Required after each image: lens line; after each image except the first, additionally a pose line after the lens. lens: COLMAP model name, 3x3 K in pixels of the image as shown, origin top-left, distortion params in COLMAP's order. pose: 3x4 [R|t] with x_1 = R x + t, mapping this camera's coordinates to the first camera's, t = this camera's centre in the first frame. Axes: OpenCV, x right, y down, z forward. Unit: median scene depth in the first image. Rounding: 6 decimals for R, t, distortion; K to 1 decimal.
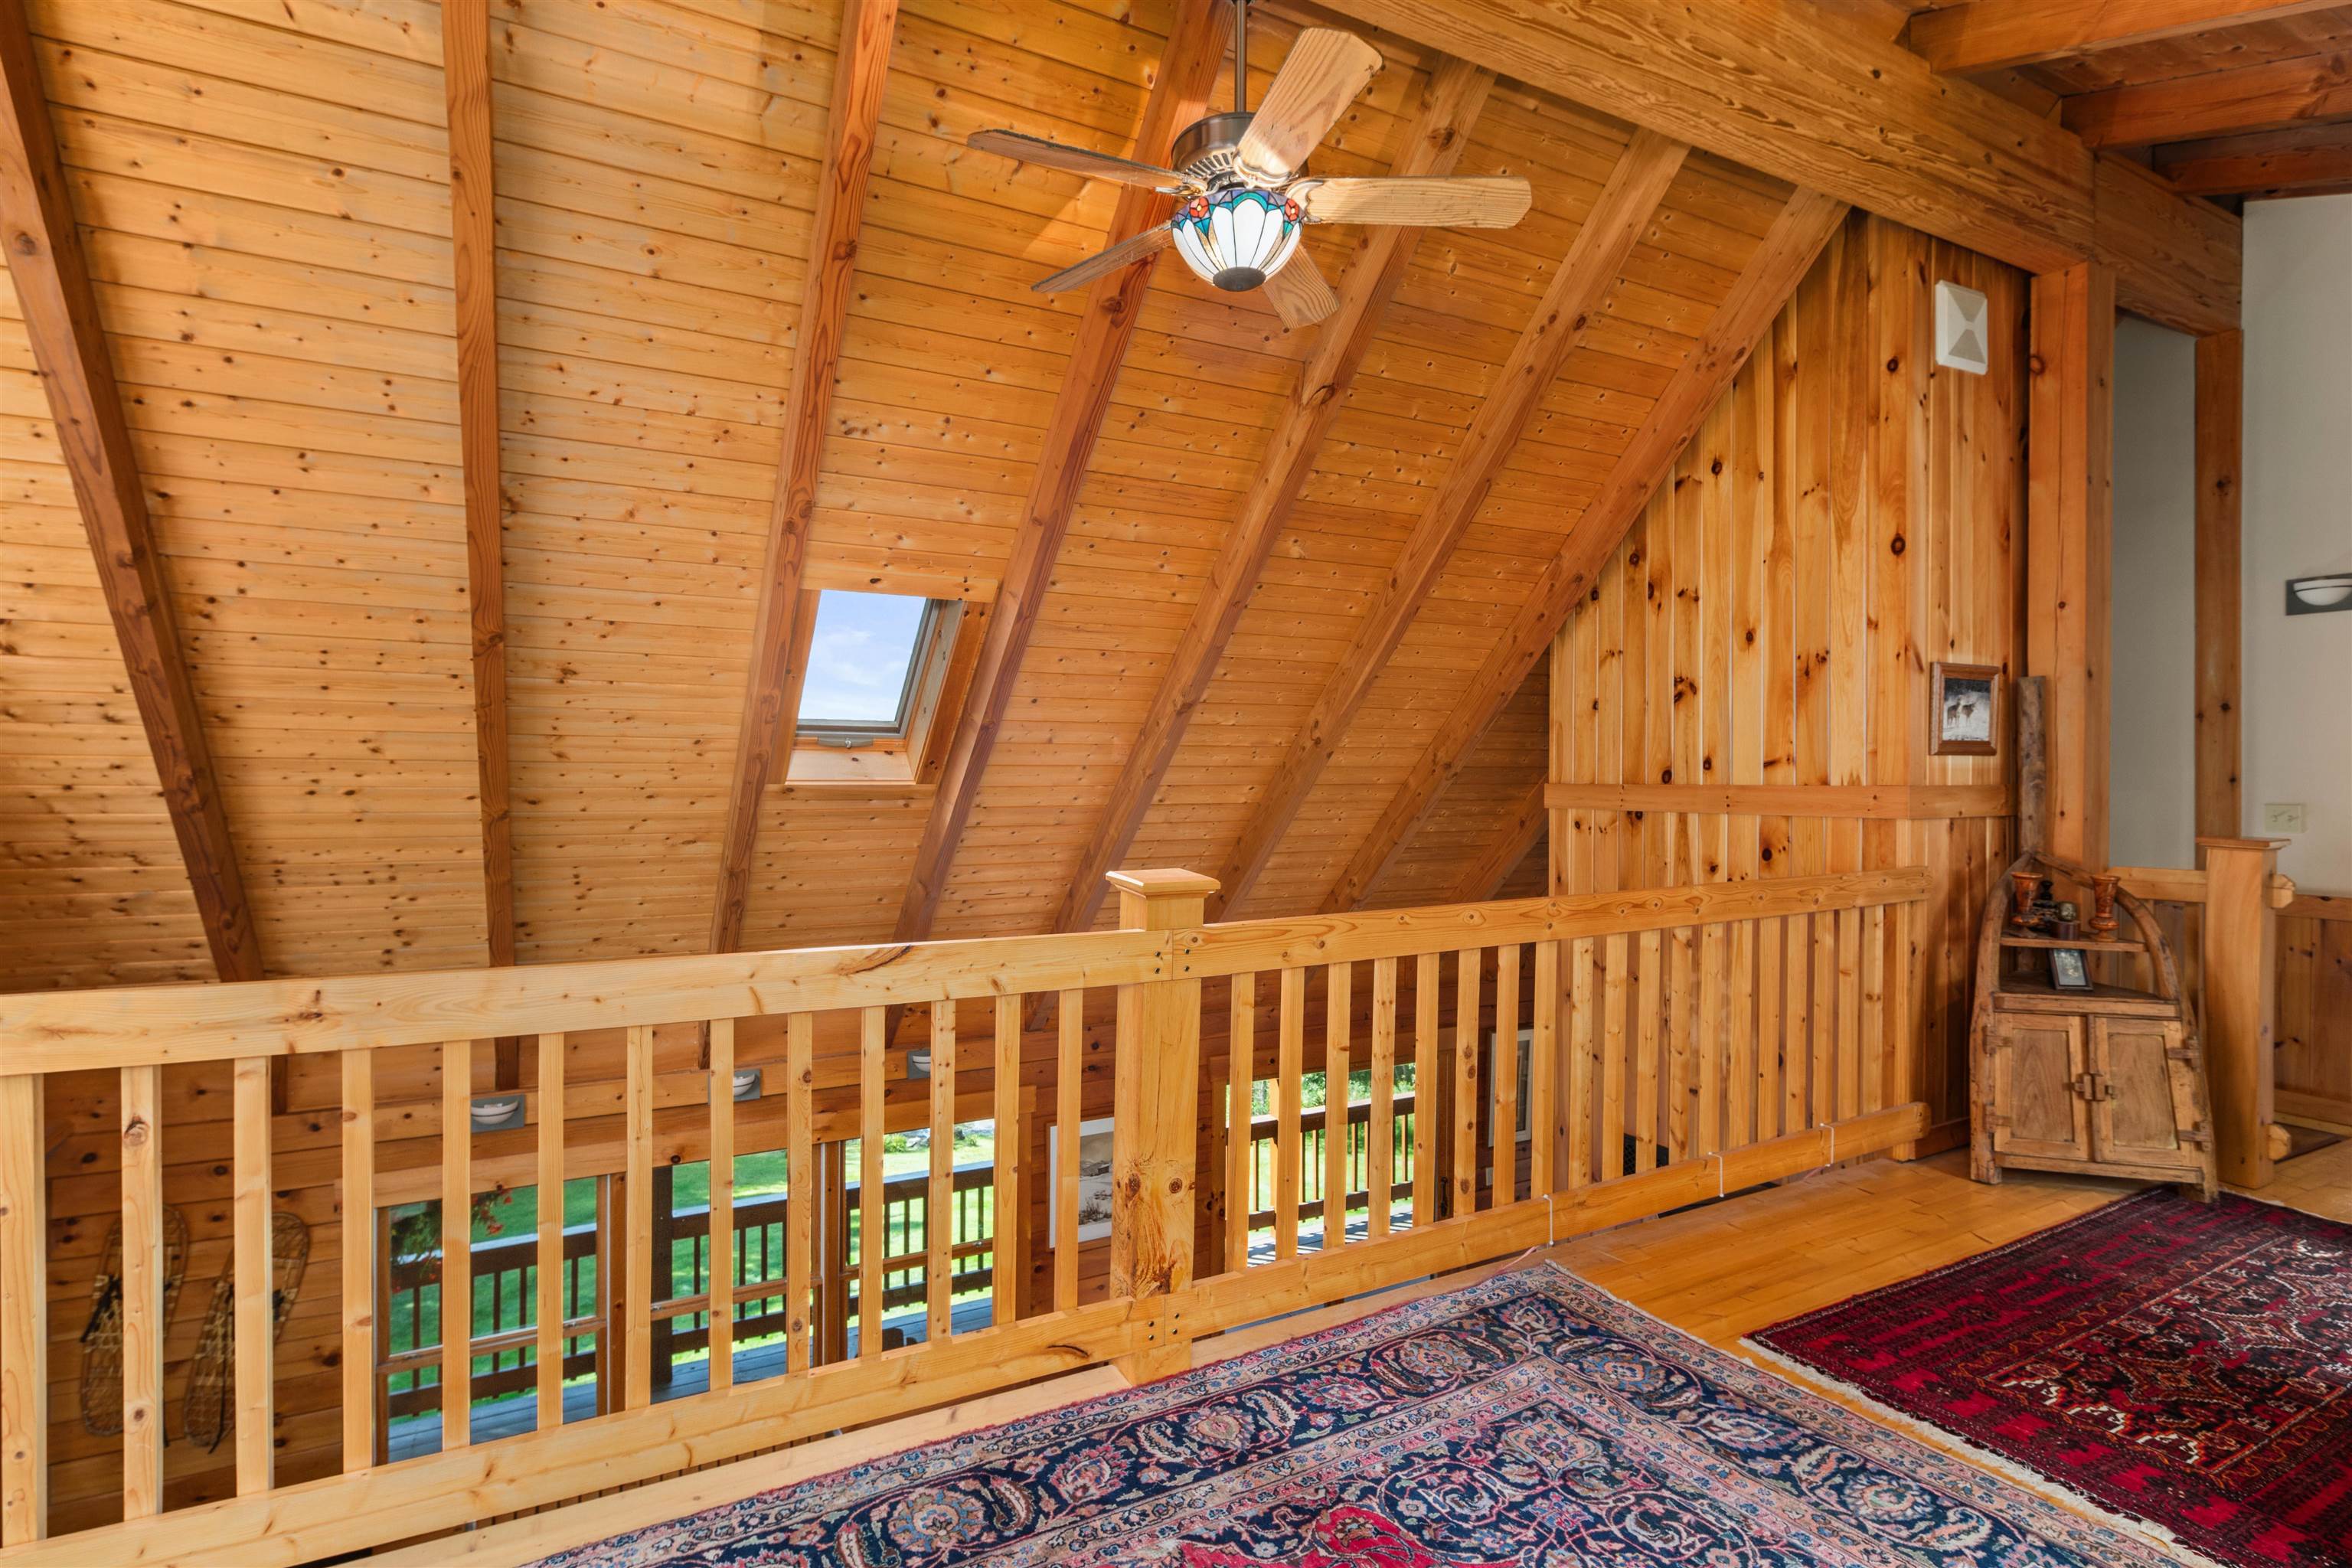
lens RADIAL K [[1146.1, 0, 1162.0], [0, 1146.1, 774.0], [0, 0, 1]] dist [-0.017608, 0.000202]
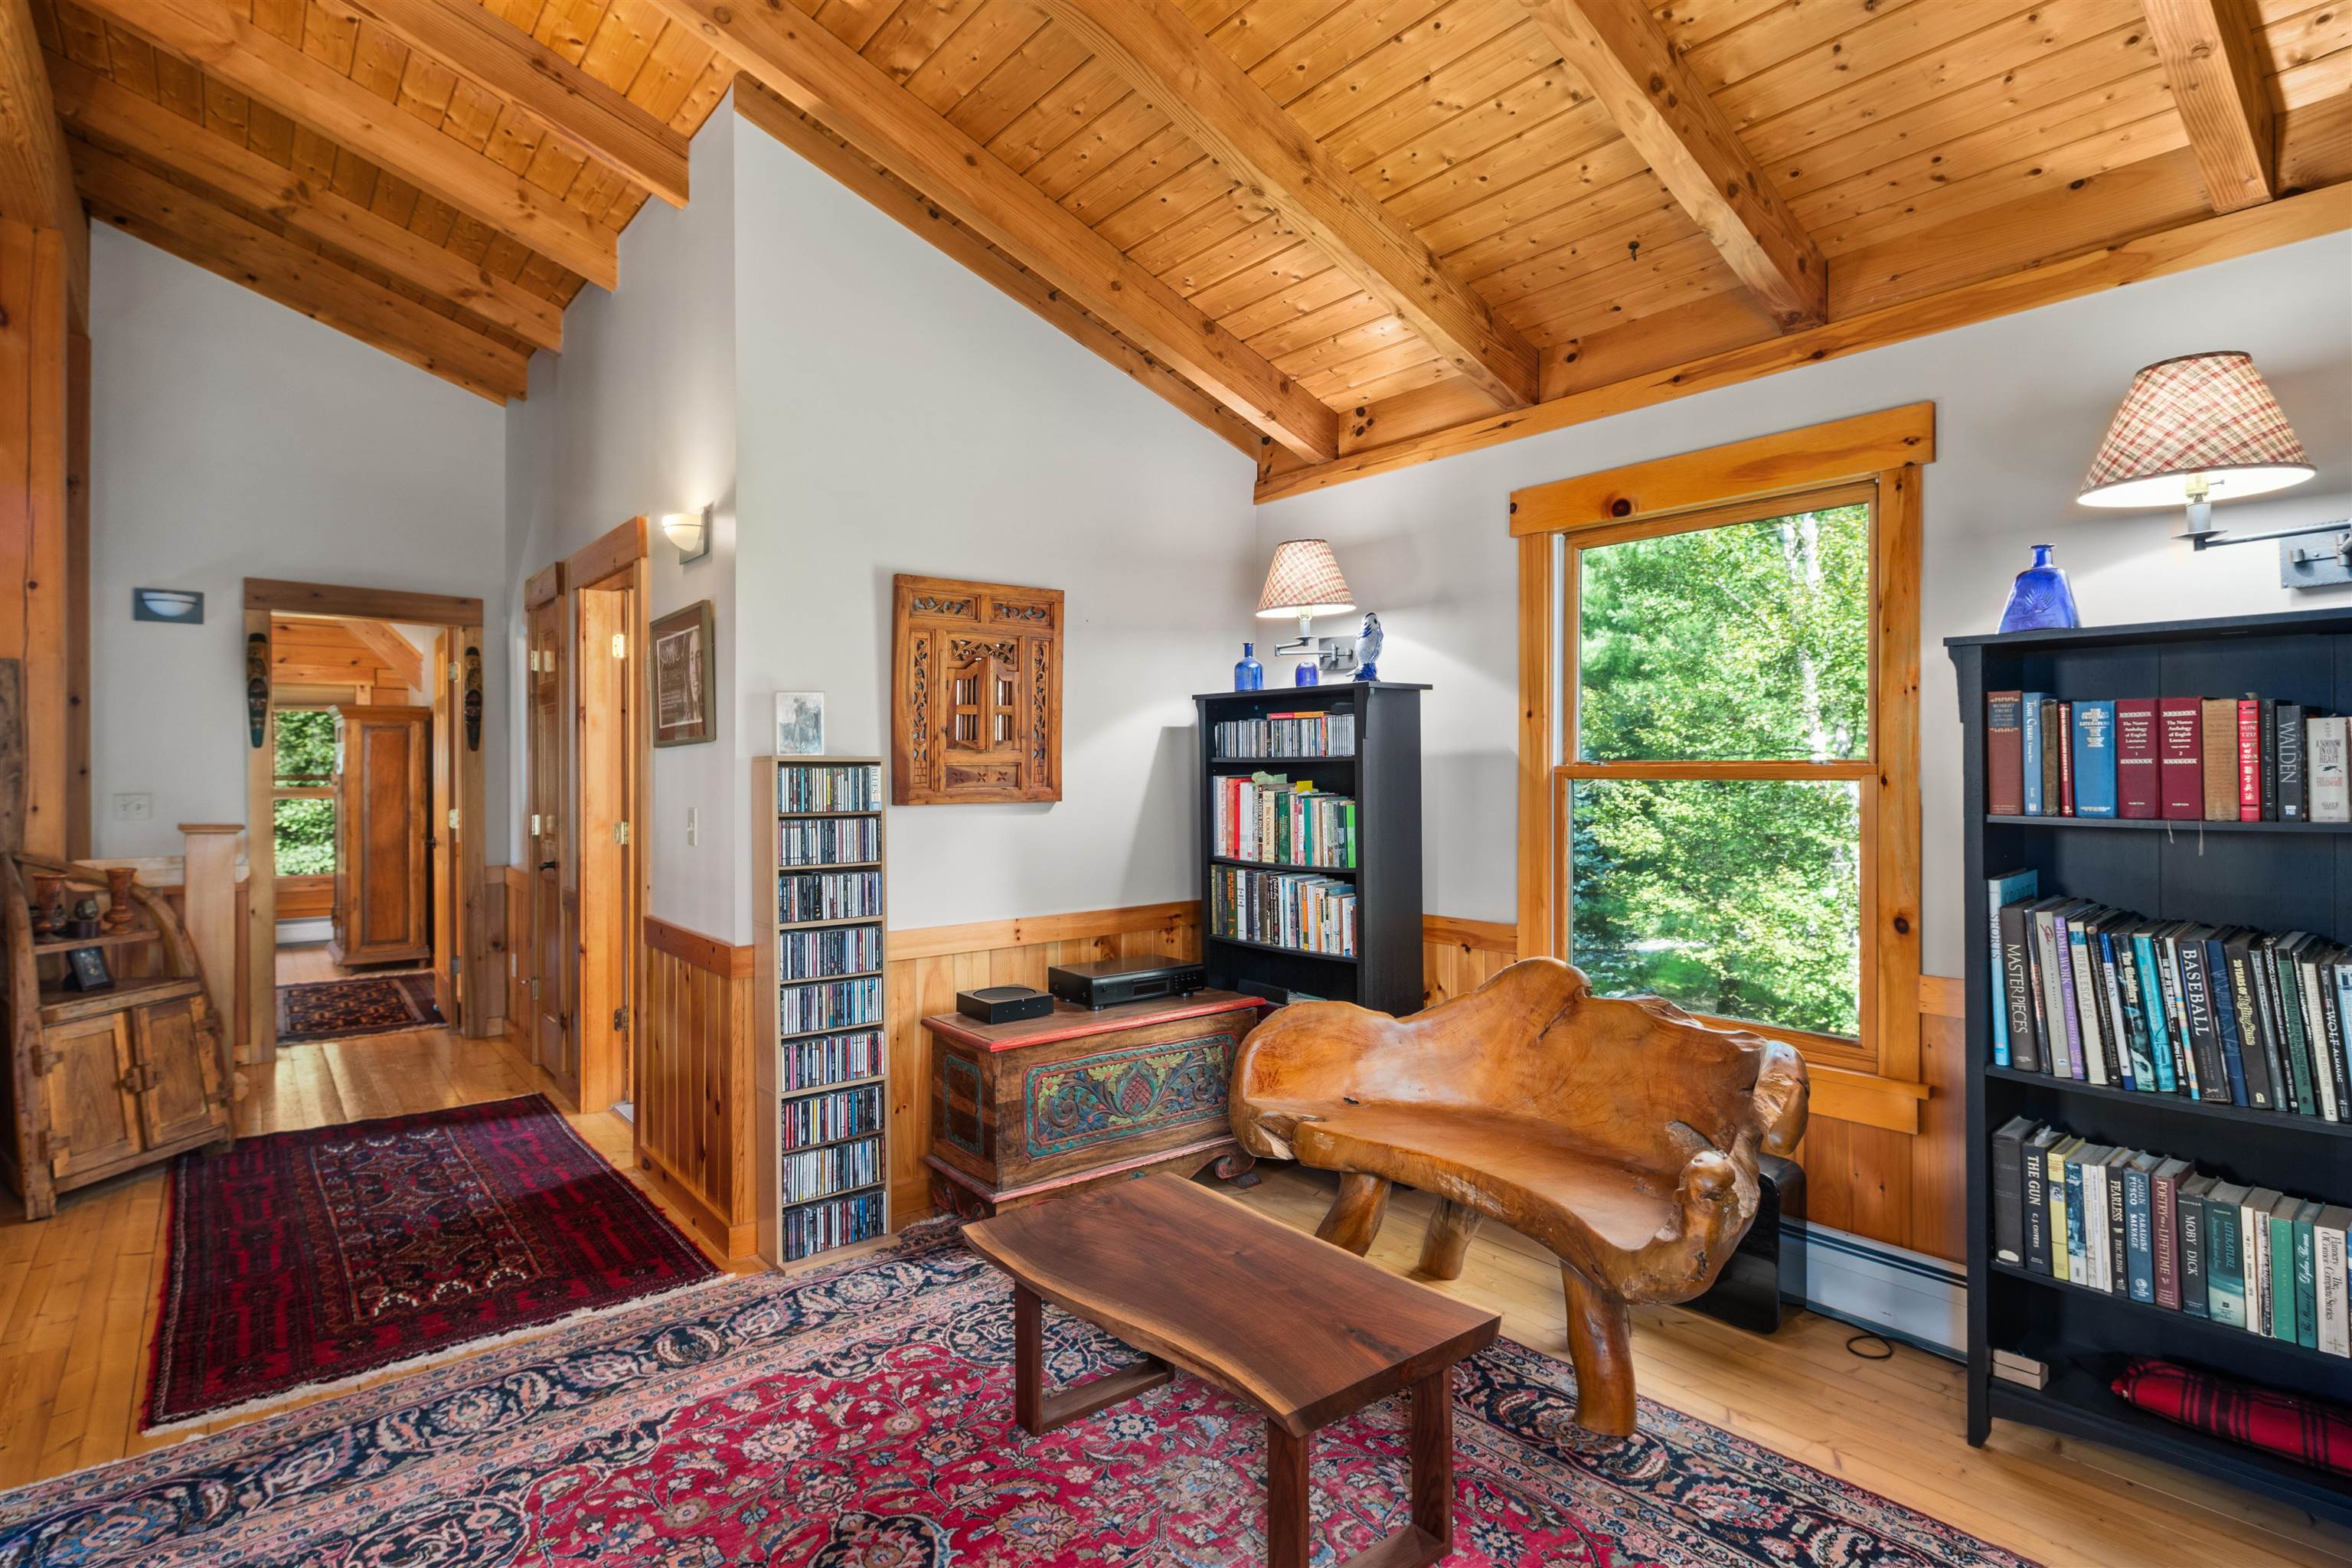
lens RADIAL K [[1146.1, 0, 1162.0], [0, 1146.1, 774.0], [0, 0, 1]] dist [-0.017608, 0.000202]
pose [[-0.183347, -0.012528, 0.982968, -0.443247], [0.003964, 0.999901, 0.013483, -0.004053], [-0.983040, 0.006369, -0.183280, 0.396872]]
